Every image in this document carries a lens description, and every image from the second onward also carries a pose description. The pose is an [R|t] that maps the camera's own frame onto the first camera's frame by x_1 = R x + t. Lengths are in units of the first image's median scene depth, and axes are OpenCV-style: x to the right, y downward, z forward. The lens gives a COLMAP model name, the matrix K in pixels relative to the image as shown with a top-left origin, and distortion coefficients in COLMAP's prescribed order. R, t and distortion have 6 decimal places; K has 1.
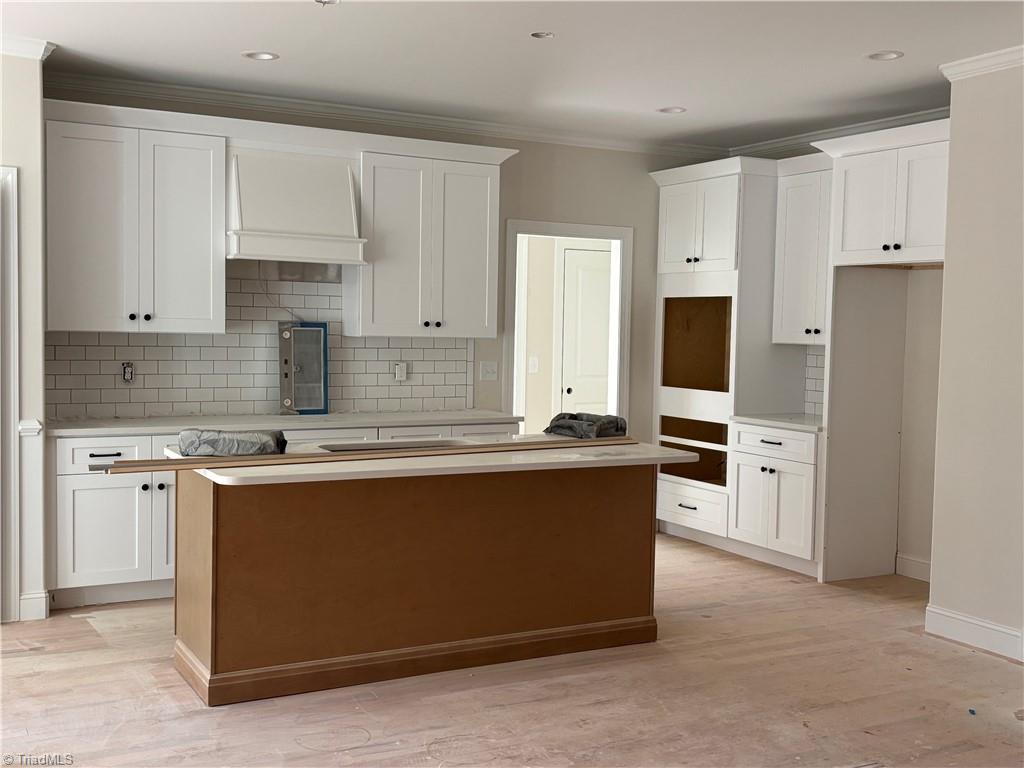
lens RADIAL K [[1137.6, 0, 512.1], [0, 1137.6, 385.1], [0, 0, 1]] dist [0.013196, 0.000000]
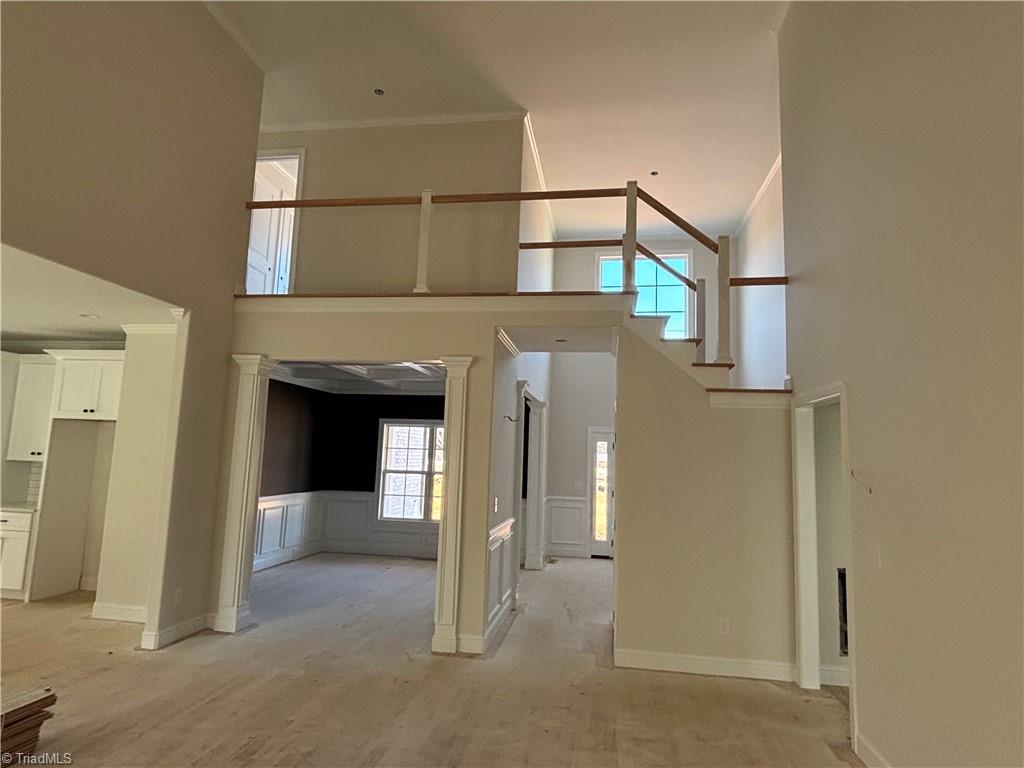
lens RADIAL K [[599.8, 0, 511.7], [0, 599.8, 385.6], [0, 0, 1]] dist [-0.004927, 0.000711]
pose [[0.612342, 0.099508, 0.784306, -0.019541], [0.019051, 0.989902, -0.140466, -0.008711], [-0.790363, 0.100955, 0.604263, -0.151403]]
